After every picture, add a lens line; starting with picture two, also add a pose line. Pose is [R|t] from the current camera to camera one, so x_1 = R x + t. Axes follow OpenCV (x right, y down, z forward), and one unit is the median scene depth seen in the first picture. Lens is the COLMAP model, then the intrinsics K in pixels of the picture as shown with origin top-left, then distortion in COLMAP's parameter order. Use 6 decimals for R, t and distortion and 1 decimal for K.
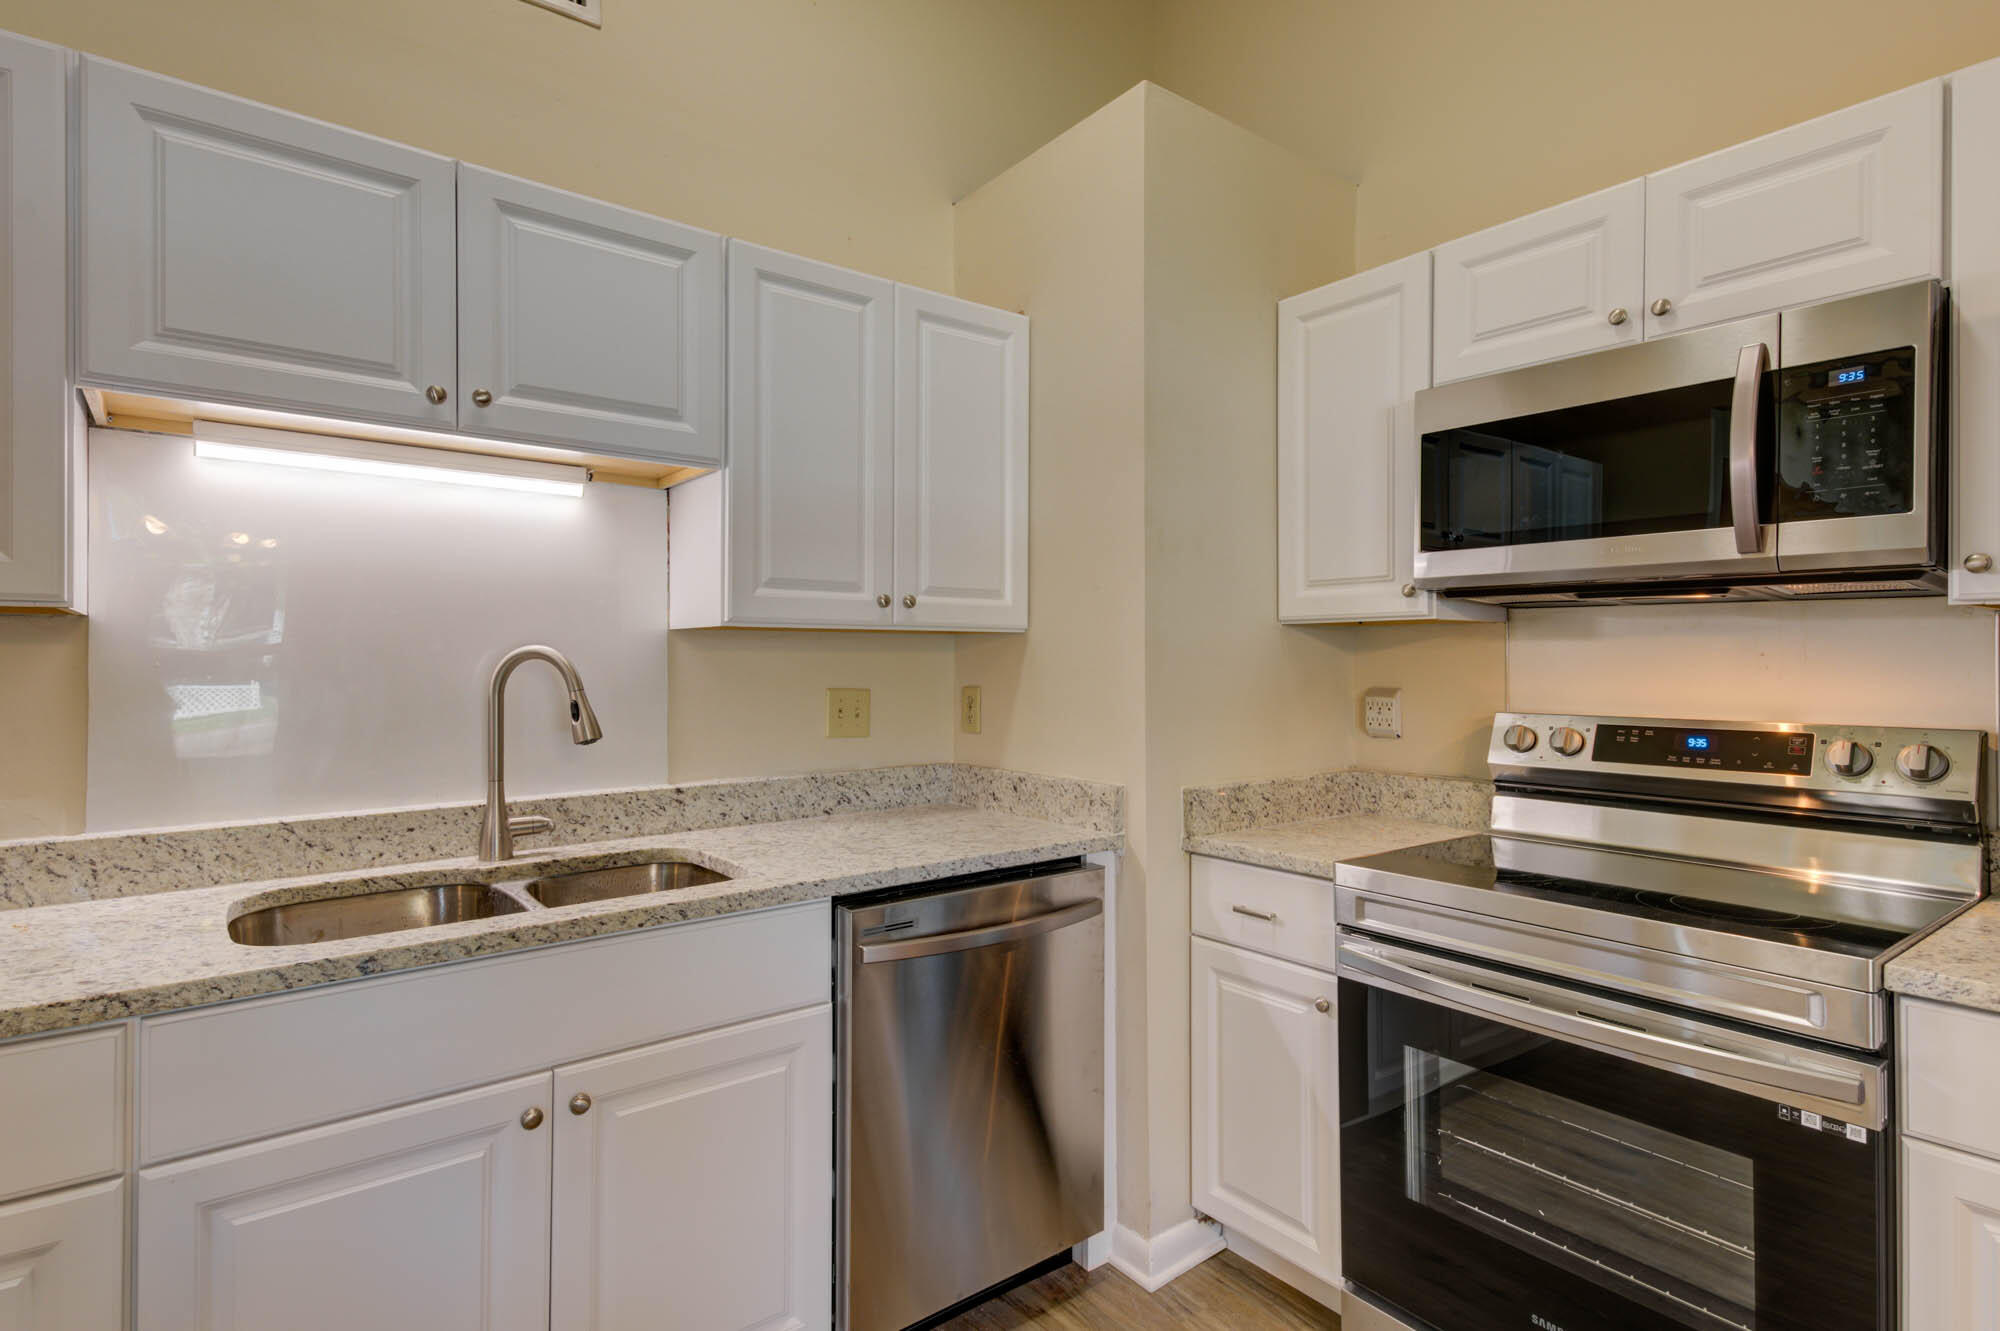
lens RADIAL K [[1008.9, 0, 992.9], [0, 1008.9, 655.2], [0, 0, 1]] dist [0.030623, -0.001197]
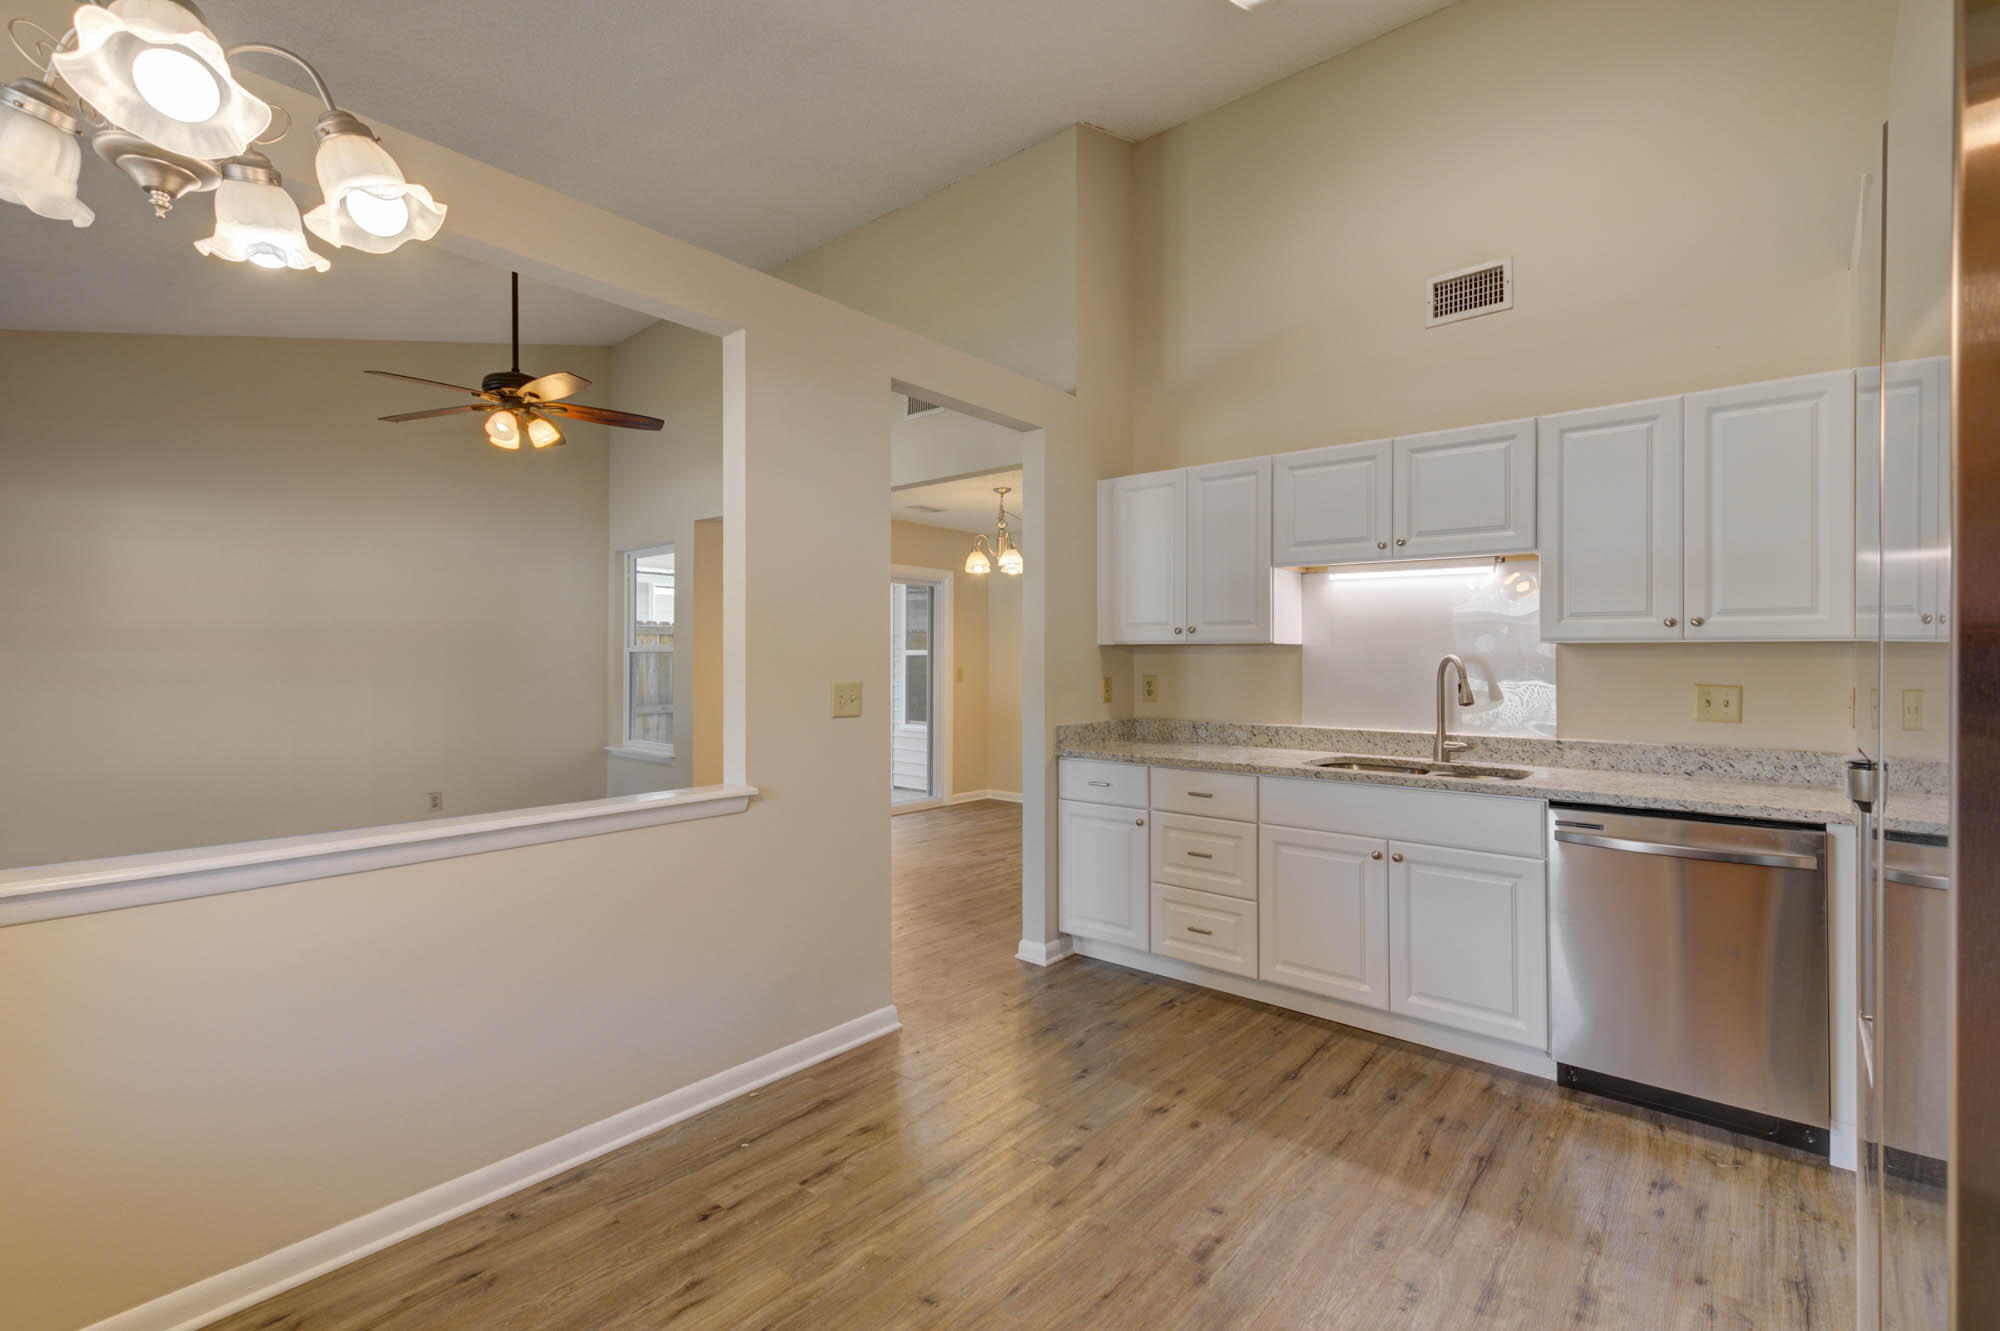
lens RADIAL K [[886.2, 0, 996.8], [0, 886.2, 651.2], [0, 0, 1]] dist [0.010281, -0.000004]
pose [[0.213751, -0.005684, -0.976872, 0.964005], [0.001544, 0.999984, -0.005480, -0.007618], [0.976887, -0.000337, 0.213757, -0.212147]]
